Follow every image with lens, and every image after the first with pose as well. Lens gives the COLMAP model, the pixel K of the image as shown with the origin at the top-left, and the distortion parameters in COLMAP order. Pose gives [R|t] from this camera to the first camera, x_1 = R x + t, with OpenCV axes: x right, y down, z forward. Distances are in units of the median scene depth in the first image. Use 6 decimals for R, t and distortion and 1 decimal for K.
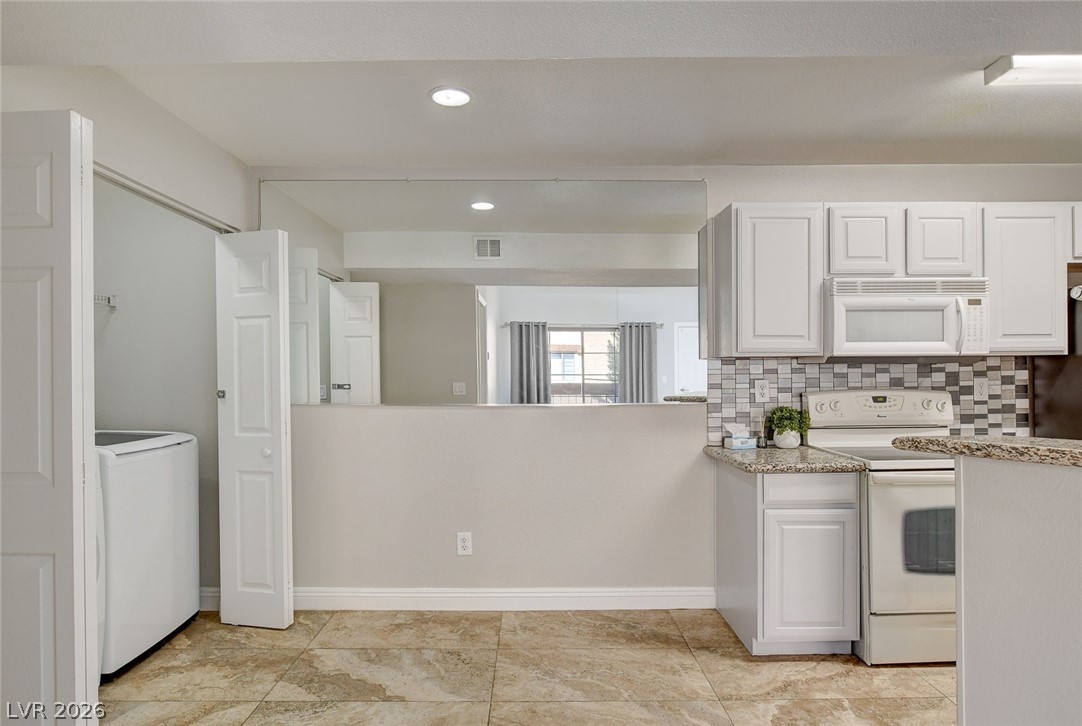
lens RADIAL K [[598.2, 0, 535.4], [0, 598.2, 369.9], [0, 0, 1]] dist [-0.004769, 0.000004]
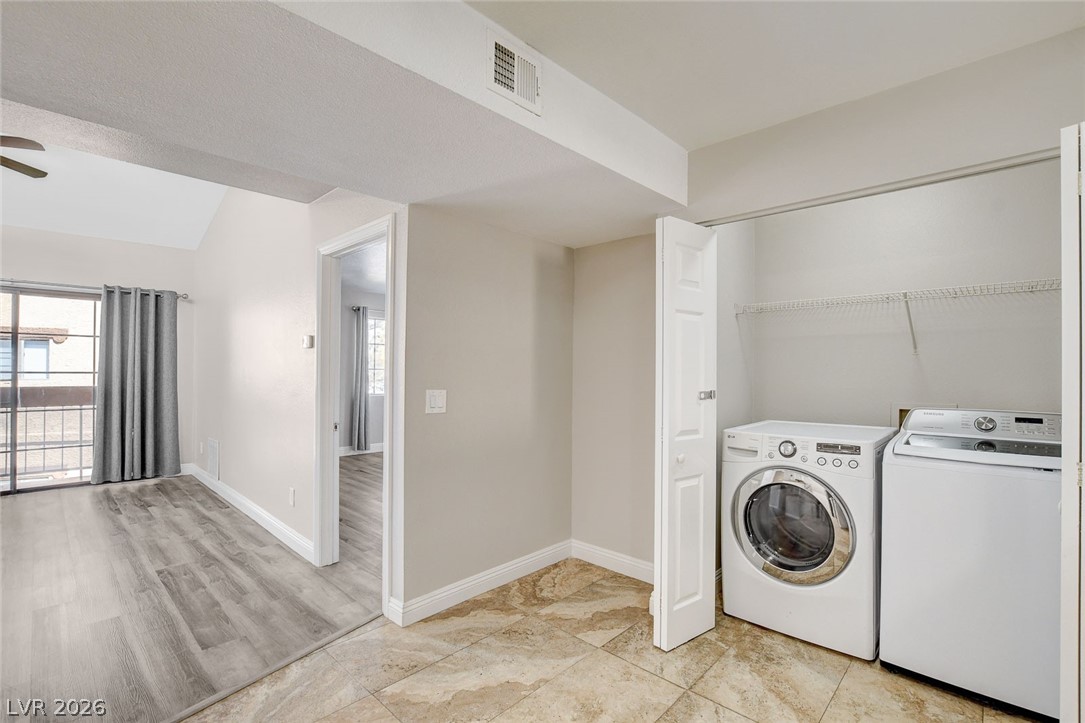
lens RADIAL K [[489.7, 0, 542.7], [0, 489.7, 367.2], [0, 0, 1]] dist [-0.022500, 0.001644]
pose [[-0.688873, -0.003964, -0.724872, 0.242683], [0.002748, 0.999964, -0.008081, 0.000409], [0.724877, -0.007559, -0.688837, 0.897131]]
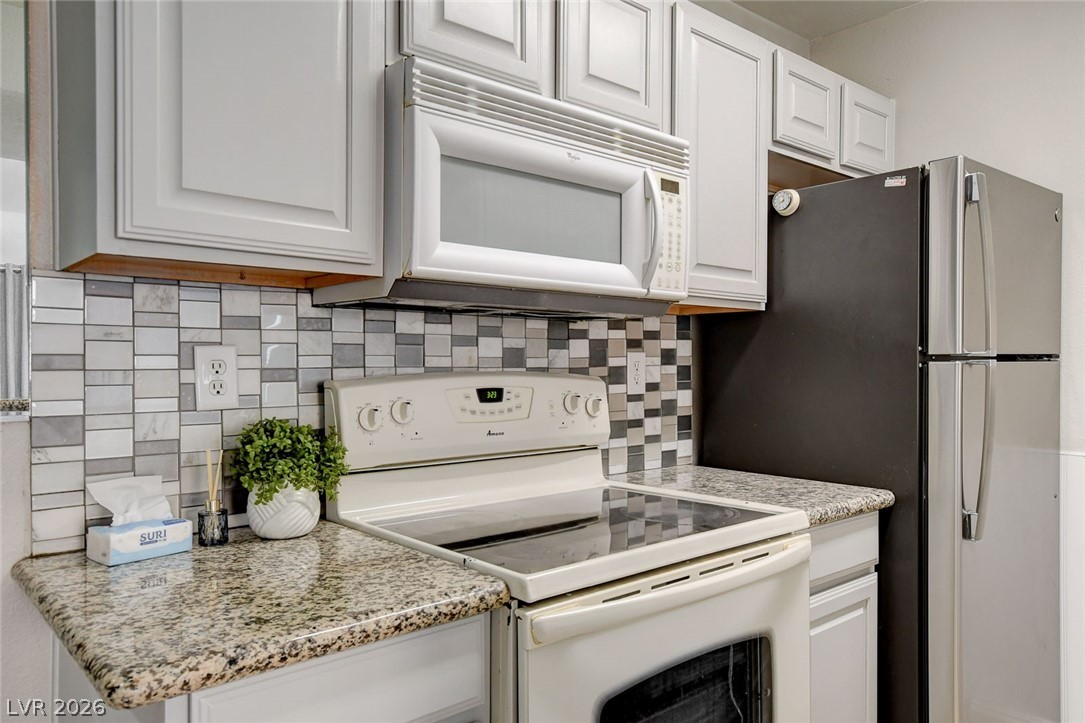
lens RADIAL K [[777.7, 0, 541.9], [0, 777.7, 368.2], [0, 0, 1]] dist [0.005735, 0.004895]
pose [[0.755475, 0.005116, 0.655157, 0.230485], [-0.008191, 0.999965, 0.001636, 0.028504], [-0.655126, -0.006603, 0.755491, 0.544141]]
